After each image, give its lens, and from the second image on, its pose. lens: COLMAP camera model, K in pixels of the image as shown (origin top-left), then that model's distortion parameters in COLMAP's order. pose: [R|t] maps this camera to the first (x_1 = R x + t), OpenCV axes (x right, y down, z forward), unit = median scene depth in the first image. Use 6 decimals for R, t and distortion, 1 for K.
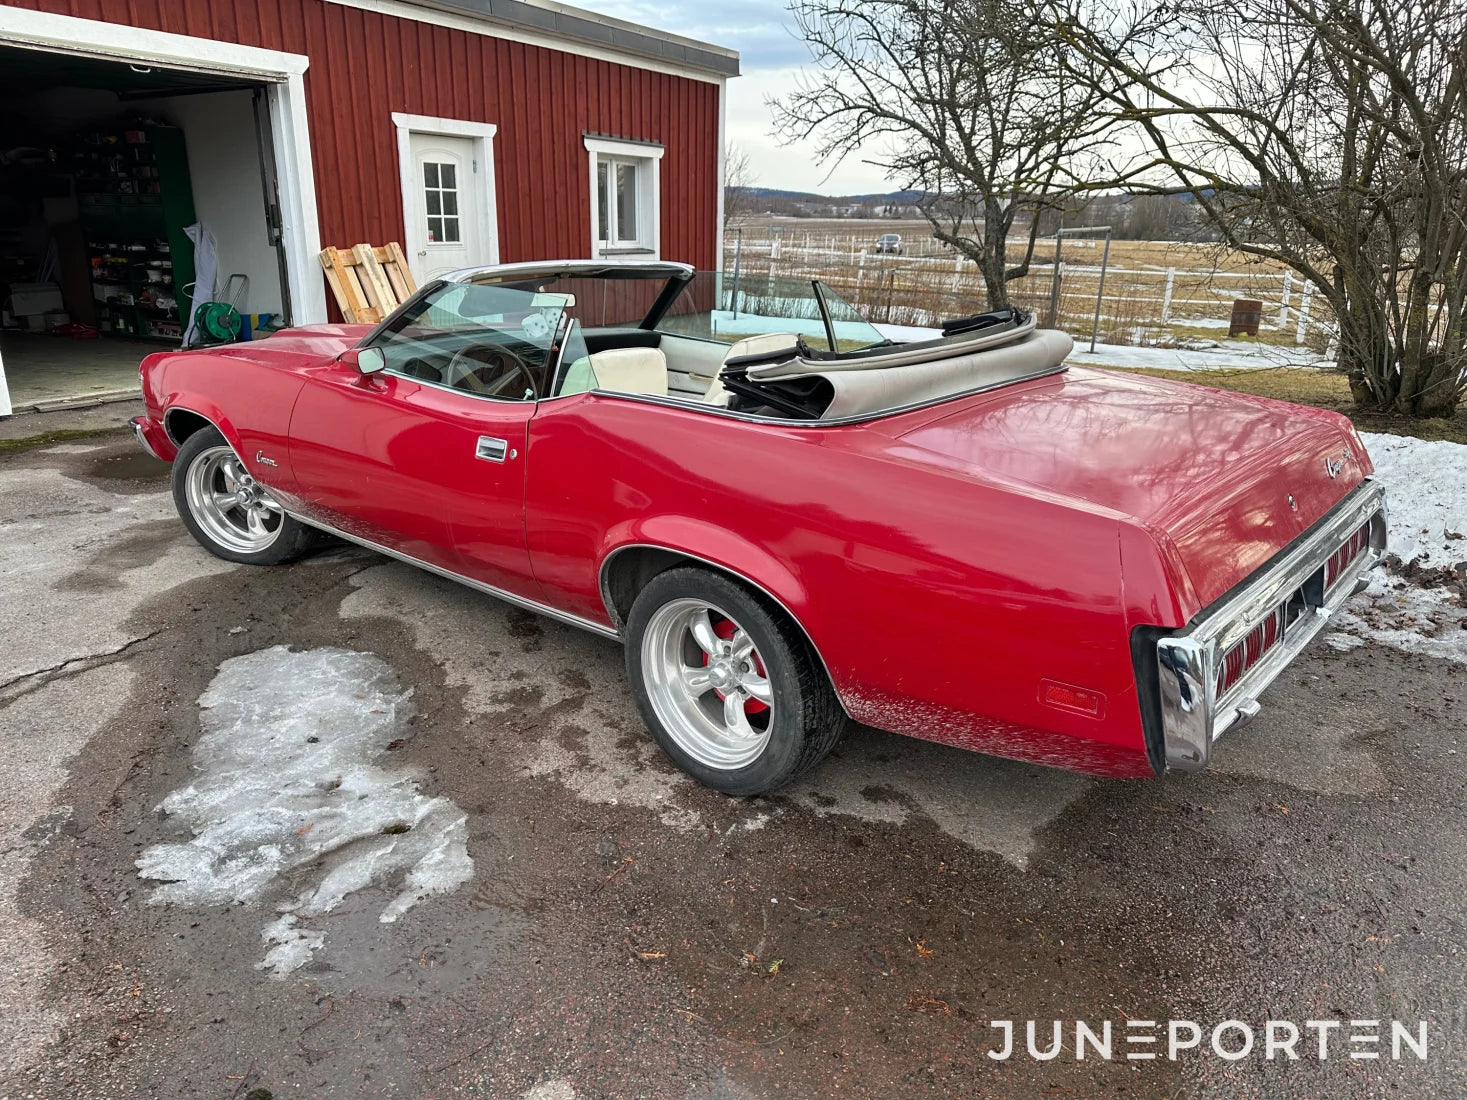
lens RADIAL K [[1041.2, 0, 739.6], [0, 1041.2, 559.1], [0, 0, 1]] dist [0.026579, -0.019133]
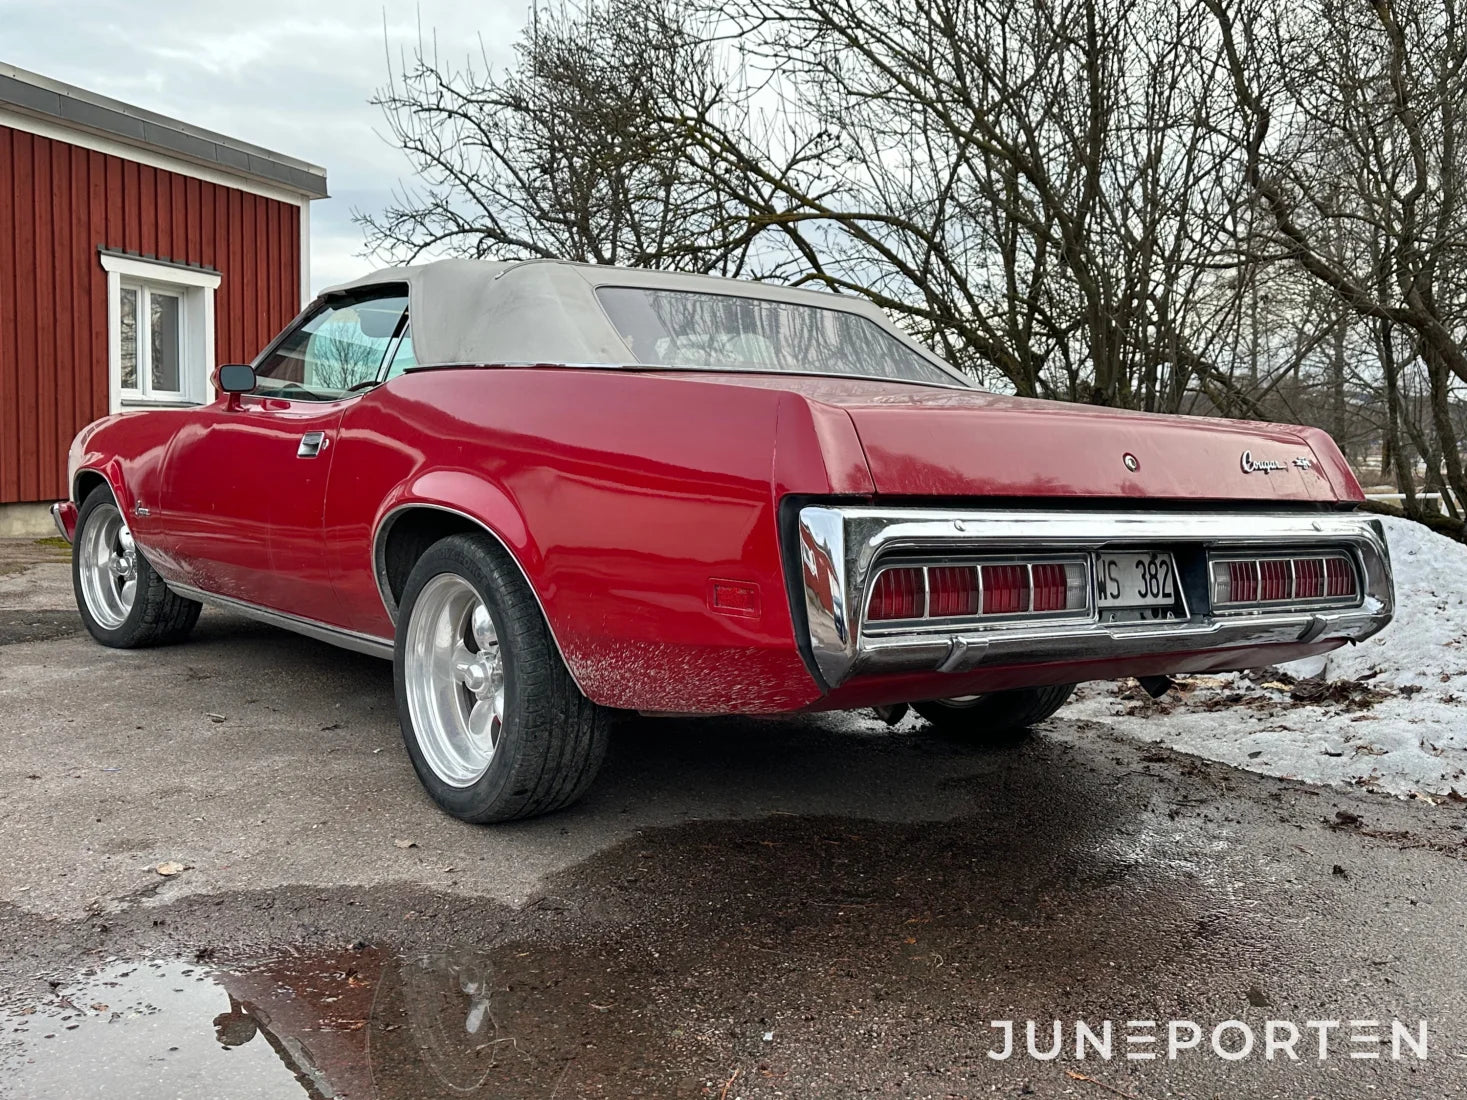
lens RADIAL K [[1434.0, 0, 727.6], [0, 1434.0, 544.2], [0, 0, 1]] dist [0.047848, 0.000000]
pose [[0.970995, -0.015474, 0.238598, 0.040236], [0.070172, 0.972403, -0.222507, 0.066699], [-0.228570, 0.232796, 0.945284, -0.028310]]
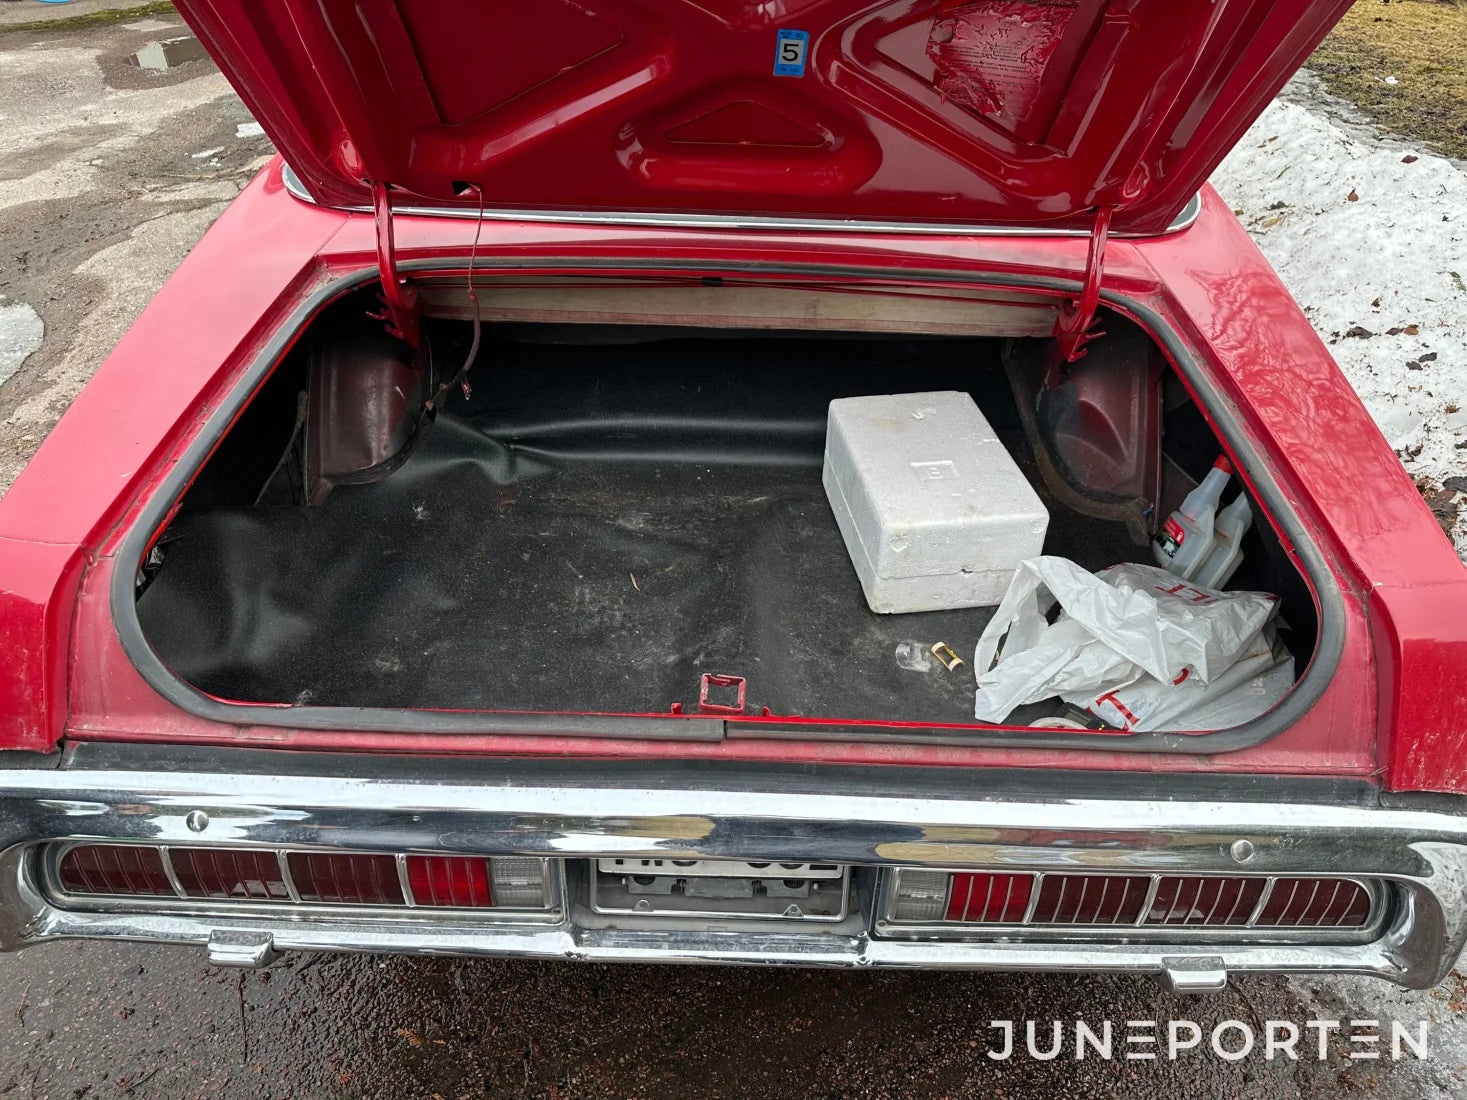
lens RADIAL K [[1041.2, 0, 732.1], [0, 1041.2, 555.5], [0, 0, 1]] dist [0.026579, -0.019133]
pose [[0.915329, 0.246114, -0.318749, 0.207309], [-0.115076, 0.918363, 0.378638, -0.054872], [0.385916, -0.309898, 0.868926, 0.120934]]
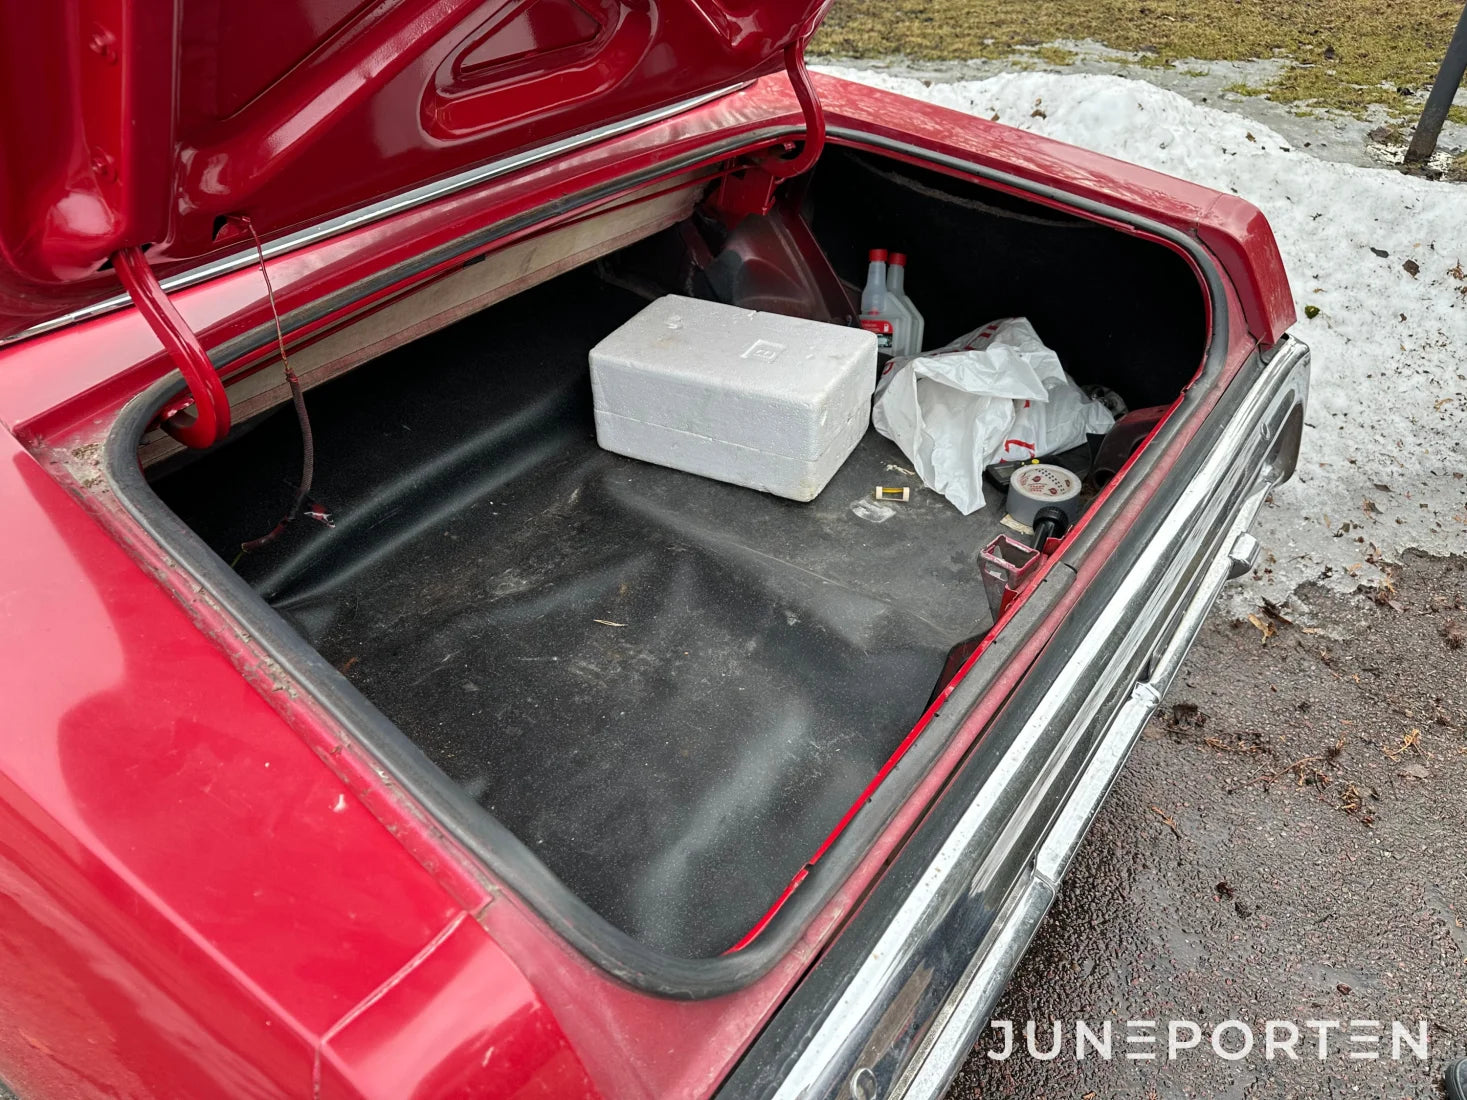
lens RADIAL K [[1065.2, 0, 756.1], [0, 1065.2, 561.6], [0, 0, 1]] dist [0.041556, -0.037975]
pose [[0.842387, -0.340458, 0.417700, 0.107198], [0.166697, 0.901753, 0.398815, -0.045865], [-0.512442, -0.266327, 0.816378, 0.136710]]
